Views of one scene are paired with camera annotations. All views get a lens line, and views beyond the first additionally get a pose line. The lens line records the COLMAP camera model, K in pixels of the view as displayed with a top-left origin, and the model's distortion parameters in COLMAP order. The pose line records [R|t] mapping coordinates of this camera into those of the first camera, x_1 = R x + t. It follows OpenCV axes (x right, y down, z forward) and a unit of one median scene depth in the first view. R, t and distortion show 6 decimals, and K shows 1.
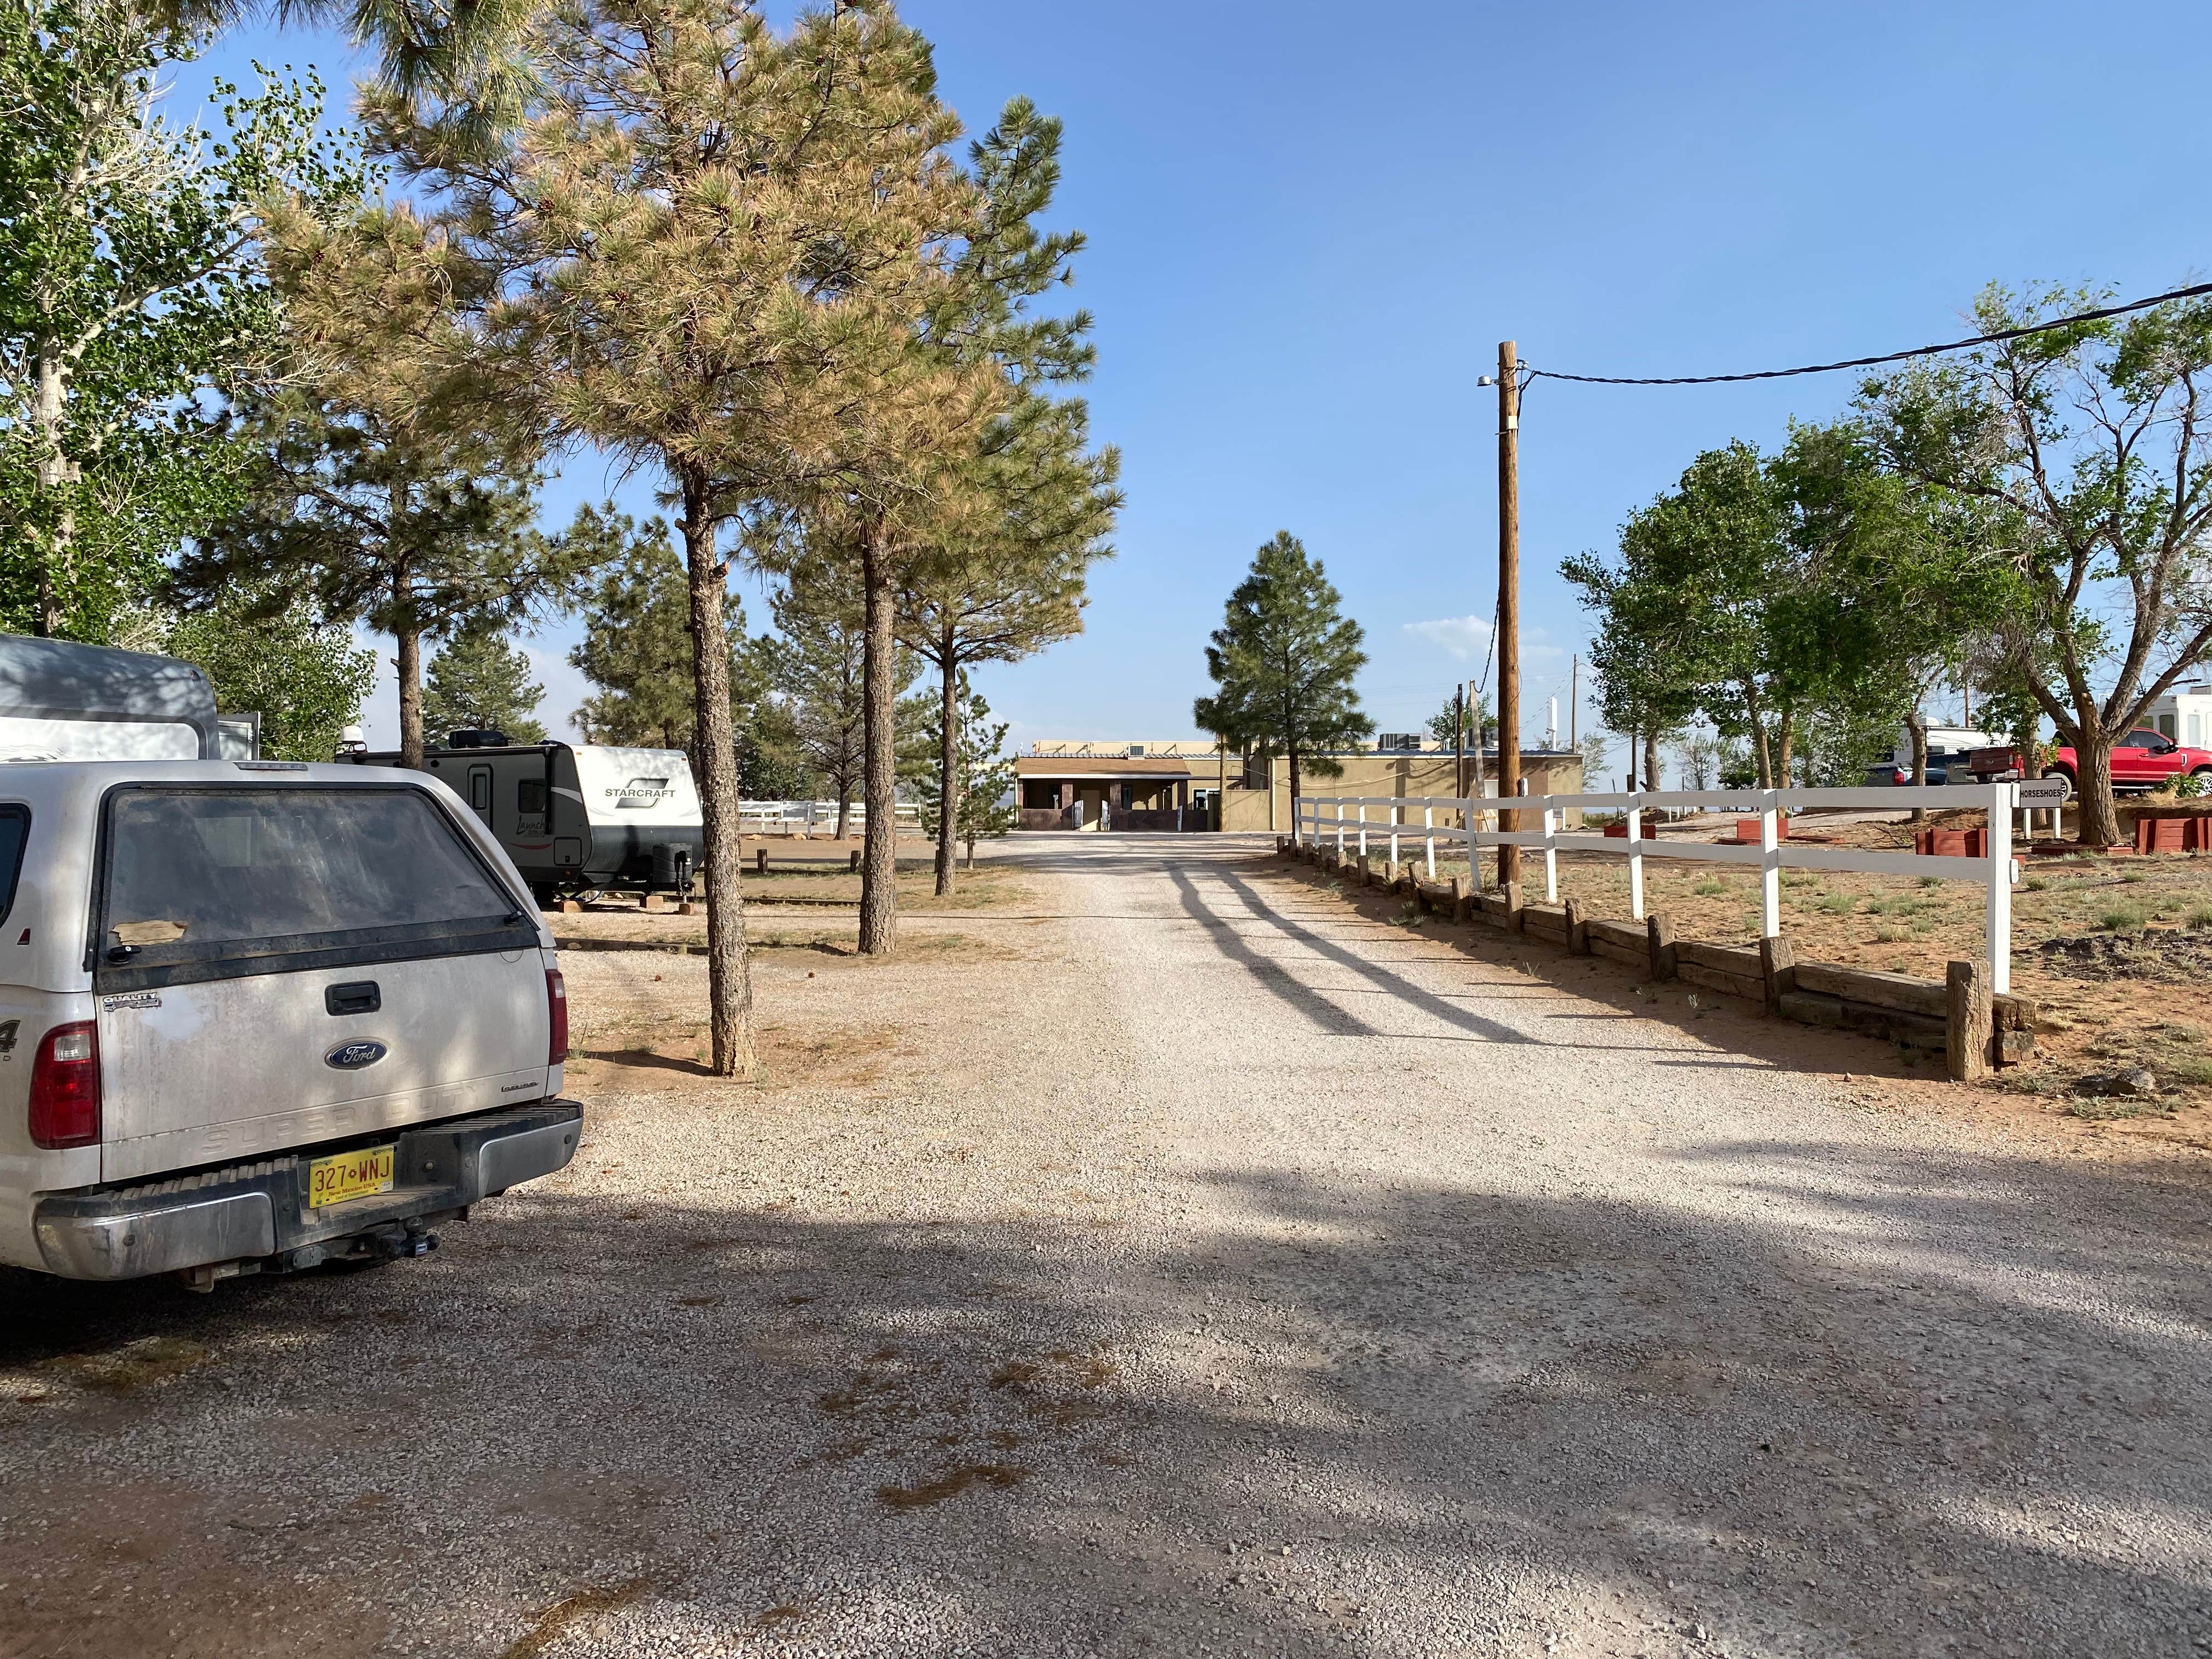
lens RADIAL K [[1728.6, 0, 1049.2], [0, 1728.6, 823.8], [0, 0, 1]] dist [0.000995, 0.007309]
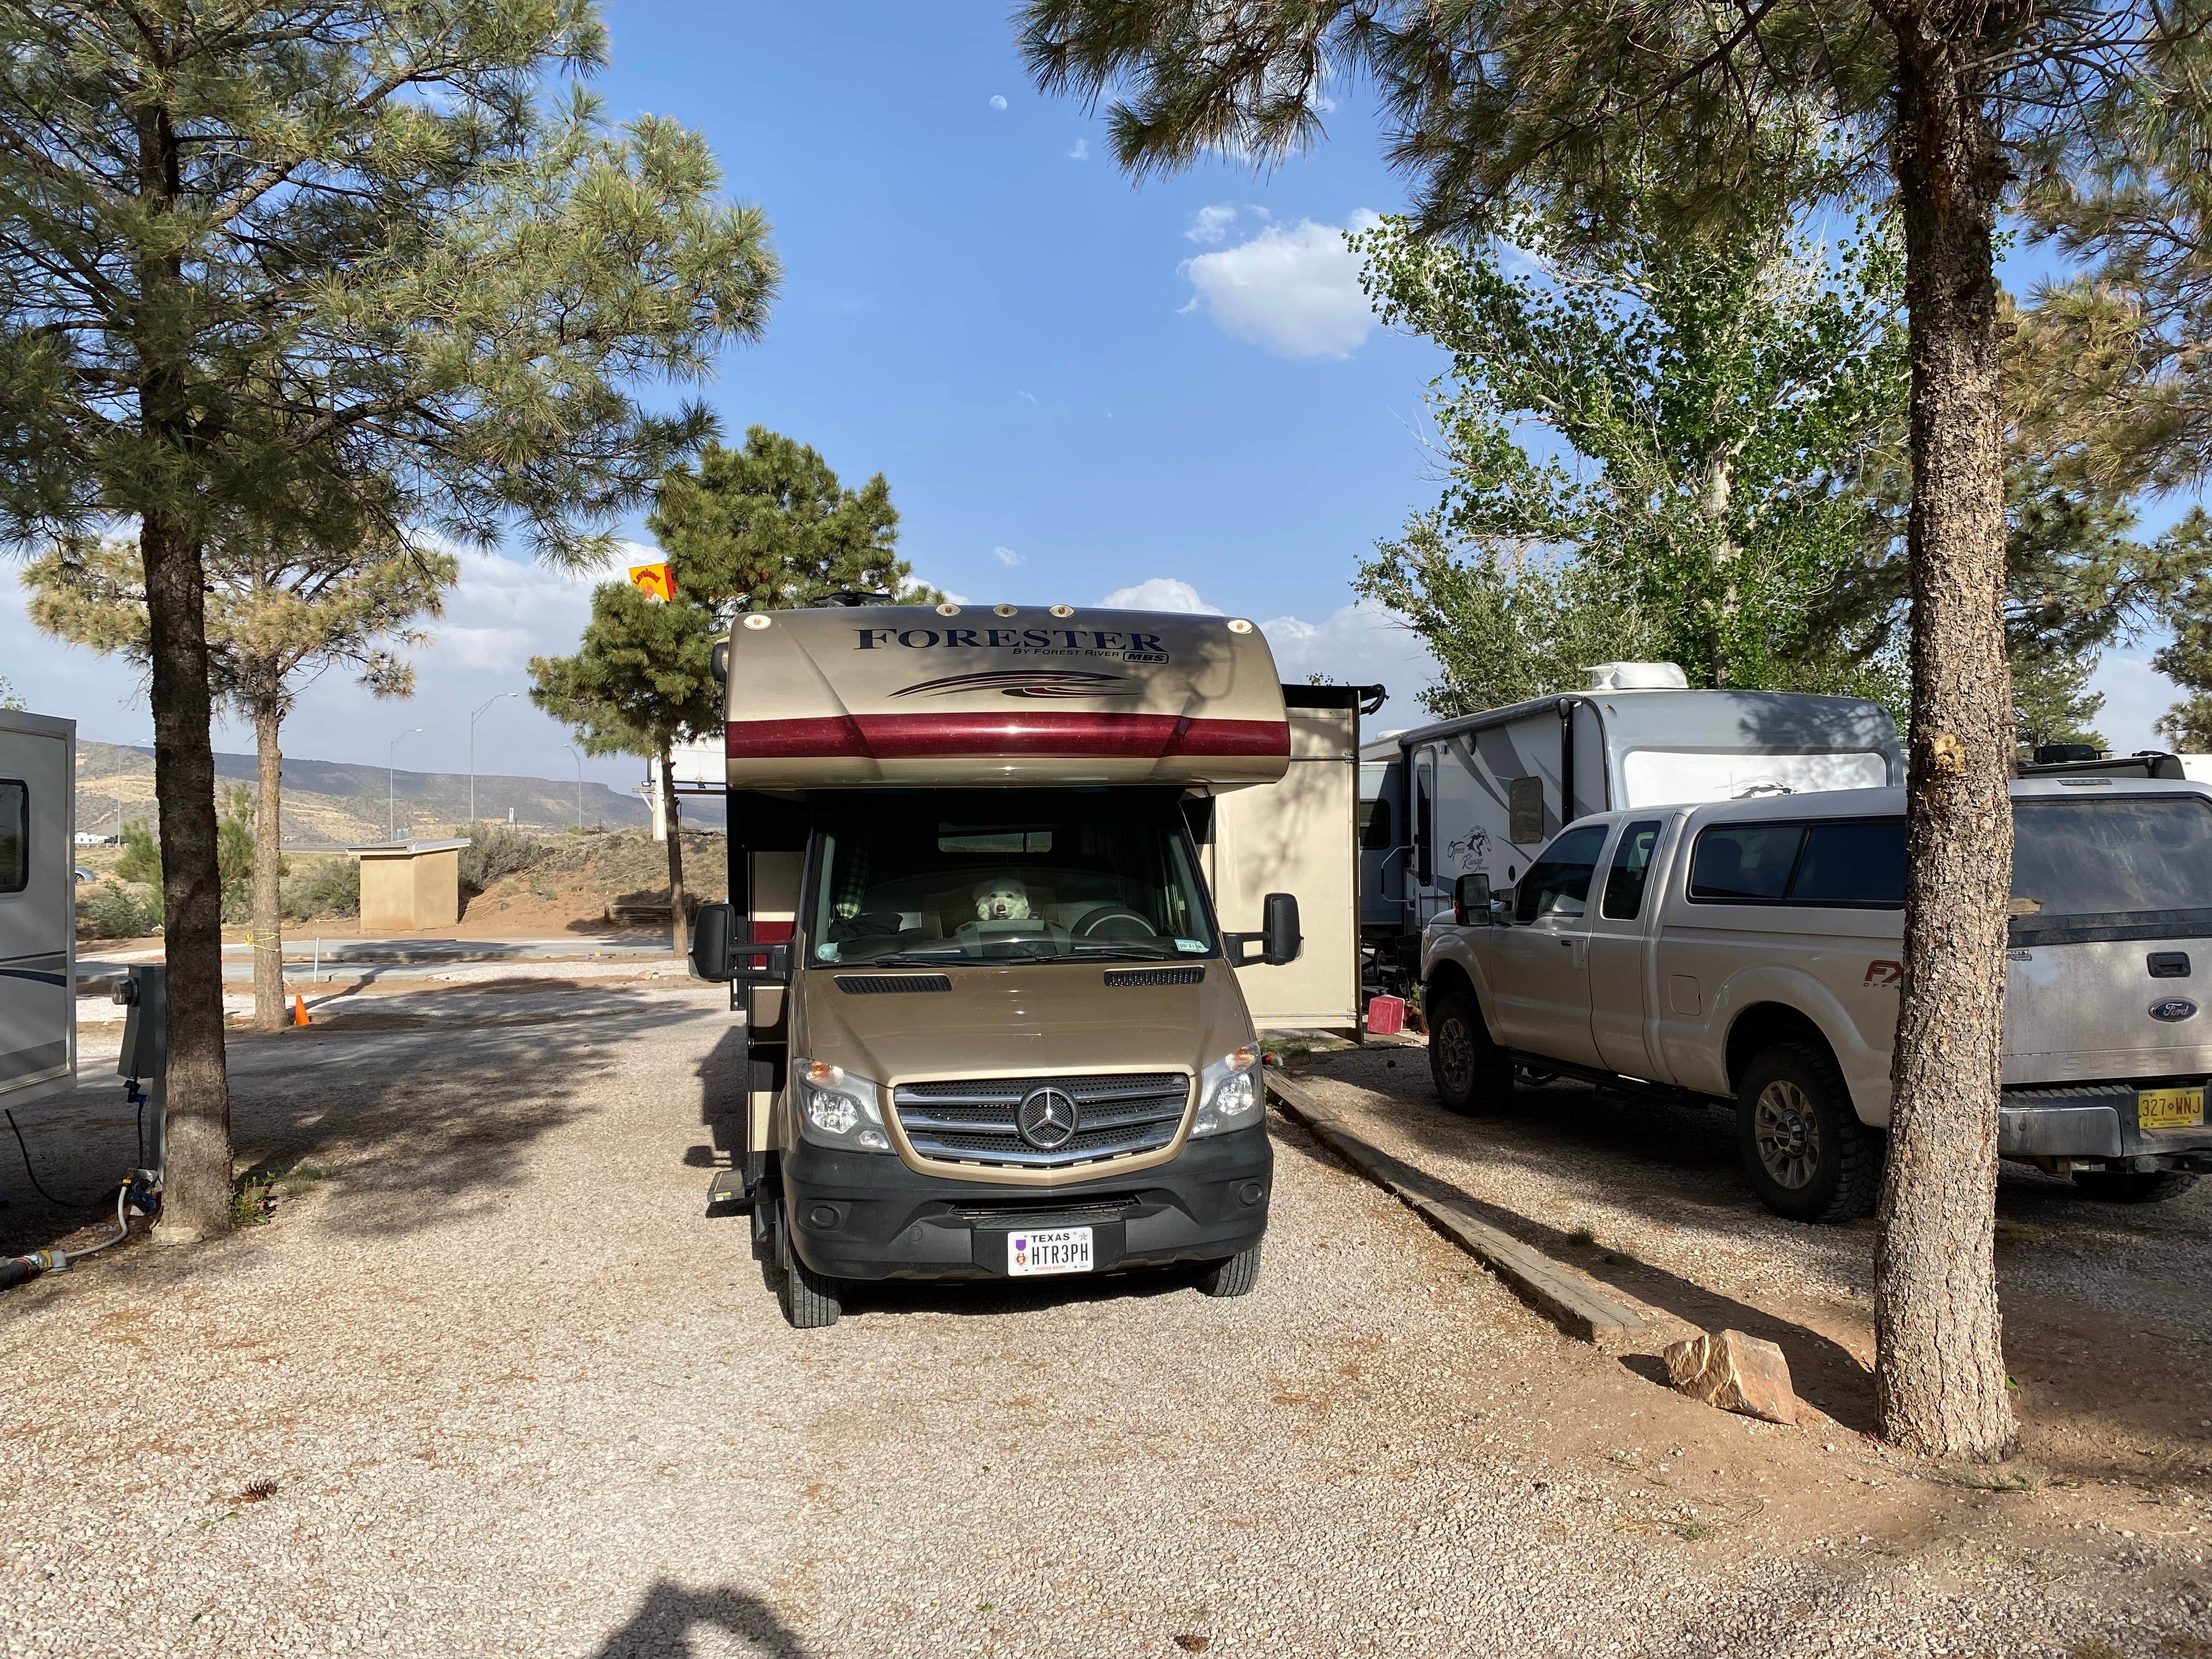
lens RADIAL K [[1728.6, 0, 1049.2], [0, 1728.6, 823.8], [0, 0, 1]] dist [0.000995, 0.007309]
pose [[0.684064, -0.025013, -0.728993, -0.021896], [0.014505, 0.999681, -0.020690, 0.006945], [0.729278, 0.003580, 0.684208, -0.230076]]
